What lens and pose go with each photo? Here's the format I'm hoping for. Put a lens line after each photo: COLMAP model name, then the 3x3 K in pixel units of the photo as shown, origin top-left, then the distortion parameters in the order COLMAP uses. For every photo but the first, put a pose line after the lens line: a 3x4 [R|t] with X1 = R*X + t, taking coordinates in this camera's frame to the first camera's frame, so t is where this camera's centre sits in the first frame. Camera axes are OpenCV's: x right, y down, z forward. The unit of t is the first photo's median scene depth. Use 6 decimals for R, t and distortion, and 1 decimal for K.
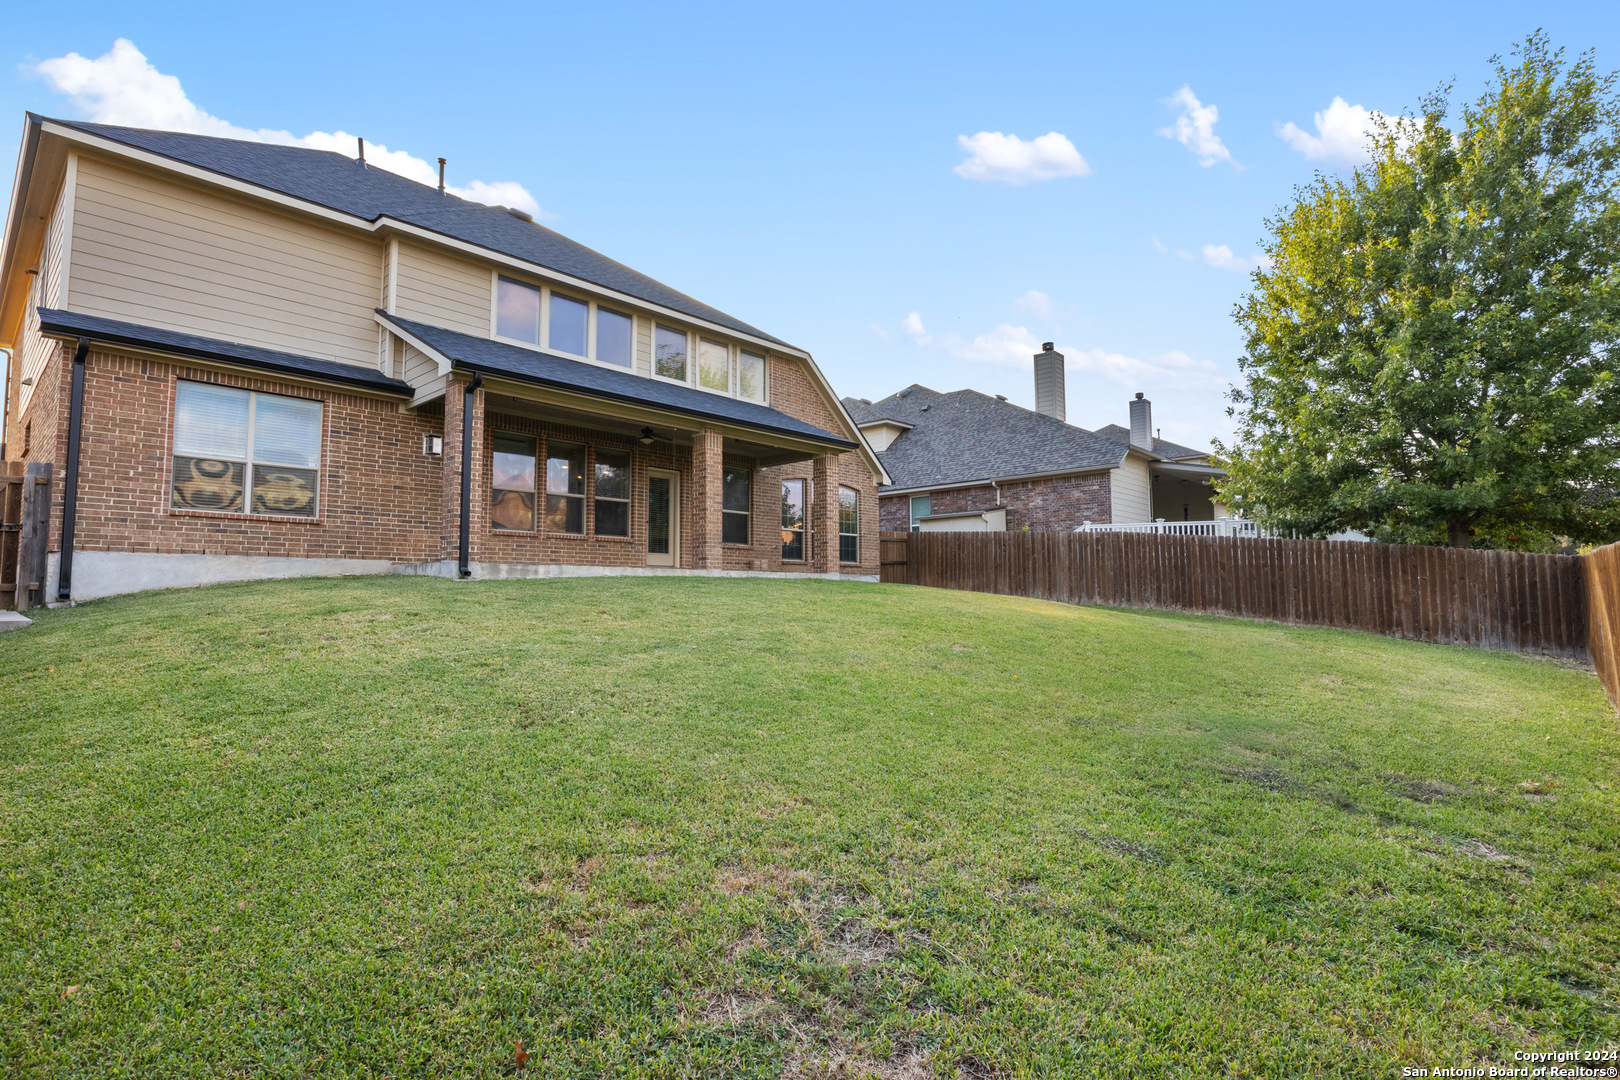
lens RADIAL K [[804.8, 0, 816.1], [0, 804.8, 541.7], [0, 0, 1]] dist [-0.009805, 0.001959]
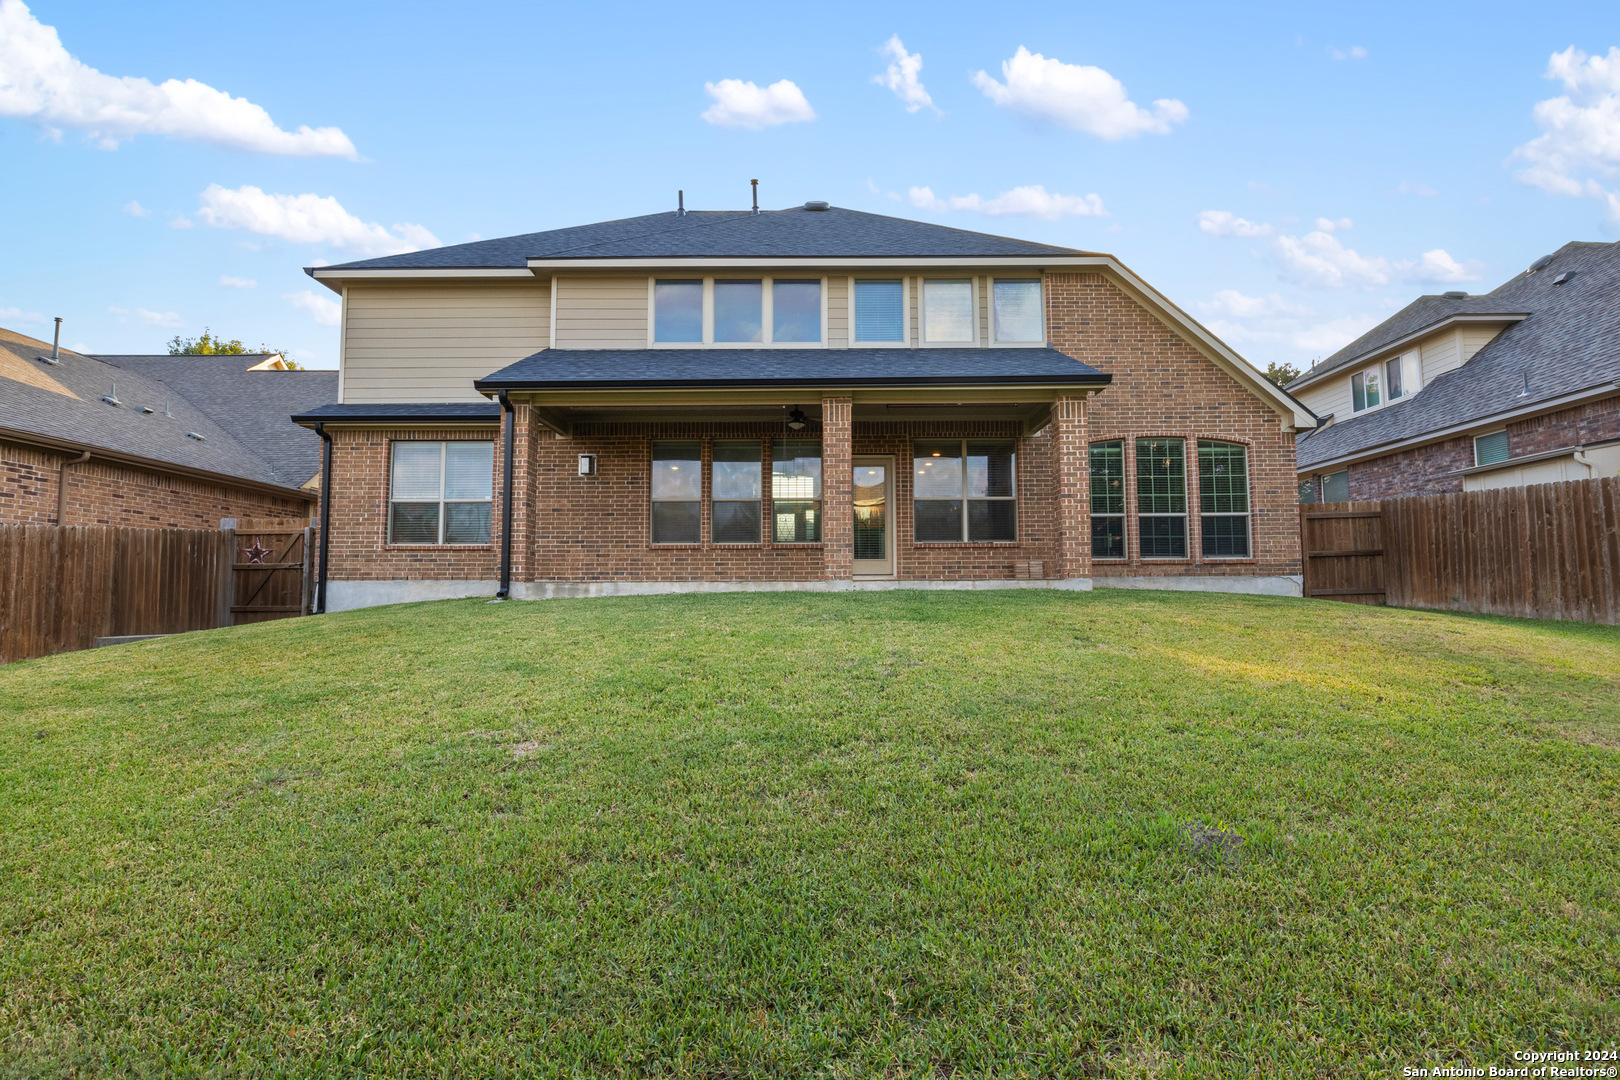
lens RADIAL K [[804.8, 0, 809.2], [0, 804.8, 538.7], [0, 0, 1]] dist [-0.009805, 0.001959]
pose [[0.670008, -0.056507, -0.740200, 0.411361], [0.054352, 0.998157, -0.027002, 0.013915], [0.740361, -0.022140, 0.671845, 0.463364]]
